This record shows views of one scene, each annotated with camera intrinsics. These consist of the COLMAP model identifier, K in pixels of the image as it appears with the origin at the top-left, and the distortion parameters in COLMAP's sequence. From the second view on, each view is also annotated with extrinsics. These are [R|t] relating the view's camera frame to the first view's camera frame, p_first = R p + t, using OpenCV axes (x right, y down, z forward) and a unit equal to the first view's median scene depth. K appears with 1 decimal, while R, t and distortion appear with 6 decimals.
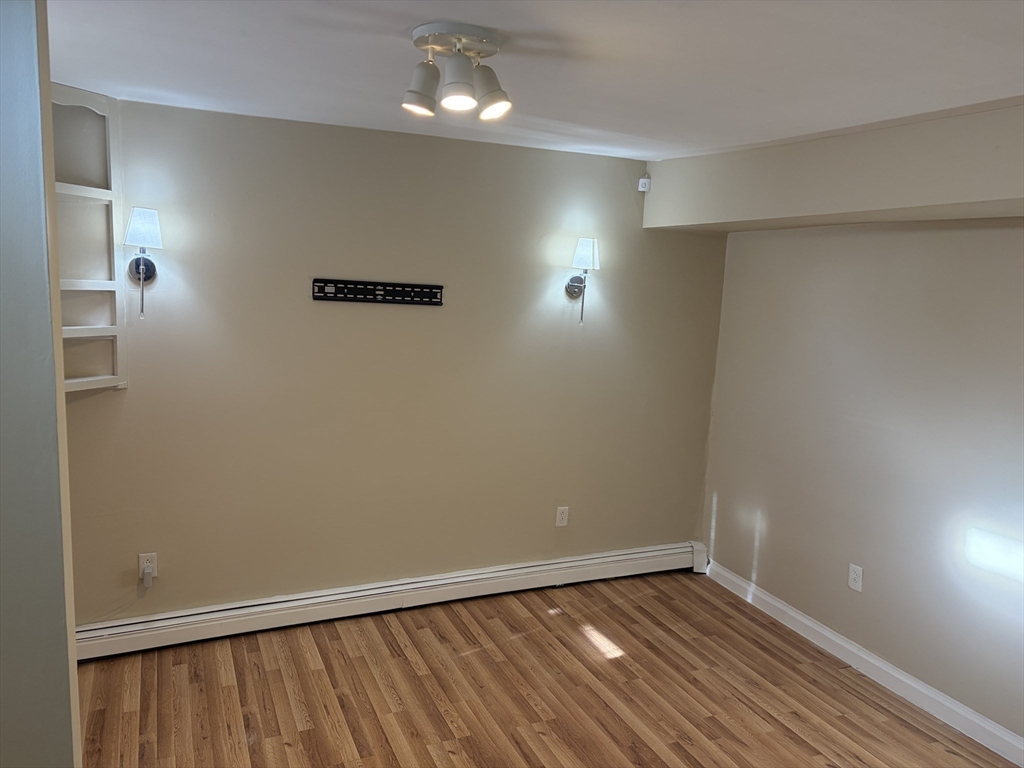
lens RADIAL K [[780.4, 0, 506.1], [0, 780.4, 392.6], [0, 0, 1]] dist [0.058877, -0.052146]
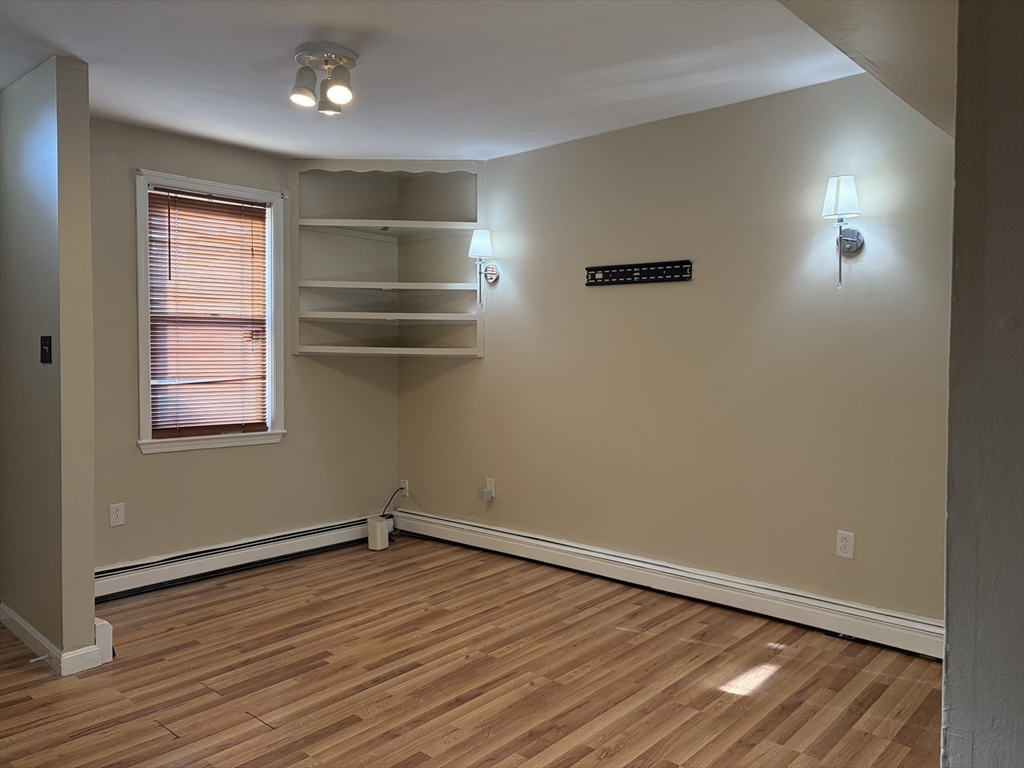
lens RADIAL K [[780.4, 0, 508.2], [0, 780.4, 386.1], [0, 0, 1]] dist [0.058877, -0.052146]
pose [[0.392699, 0.007568, -0.919636, 0.748853], [-0.118374, 0.992064, -0.042383, 0.089629], [0.912017, 0.125505, 0.390478, 0.438606]]
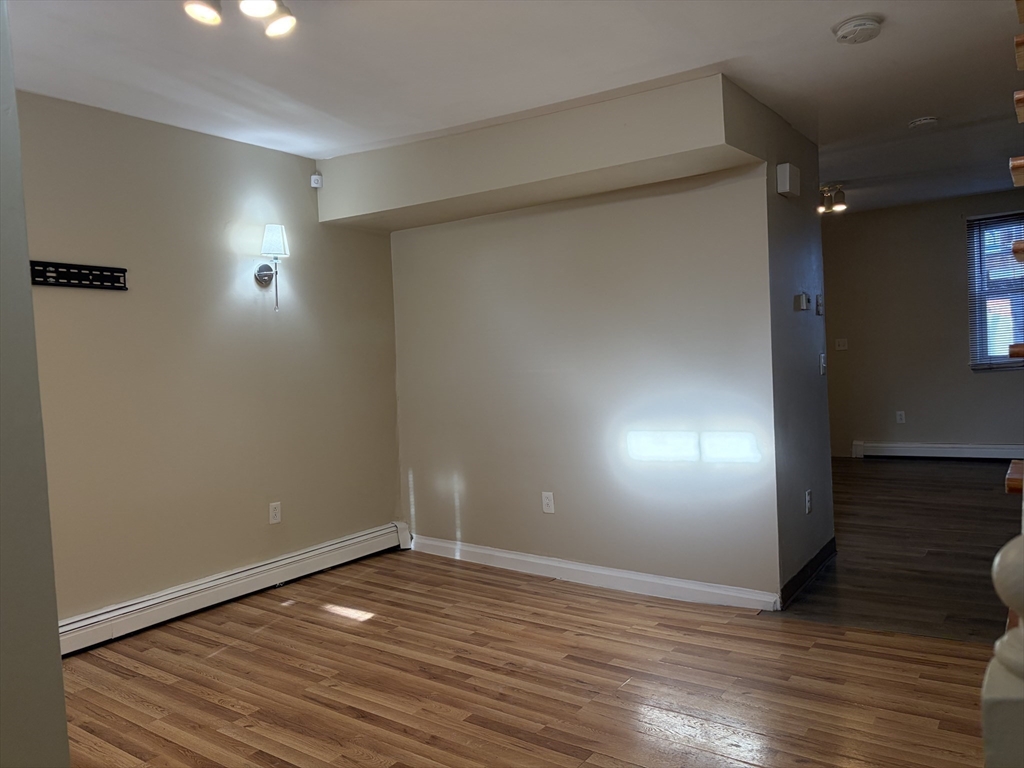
lens RADIAL K [[780.4, 0, 514.3], [0, 780.4, 392.3], [0, 0, 1]] dist [0.058877, -0.052146]
pose [[0.852722, -0.096356, 0.513401, -0.185925], [0.146988, 0.987388, -0.058824, 0.130027], [-0.501257, 0.125624, 0.856131, -0.002014]]
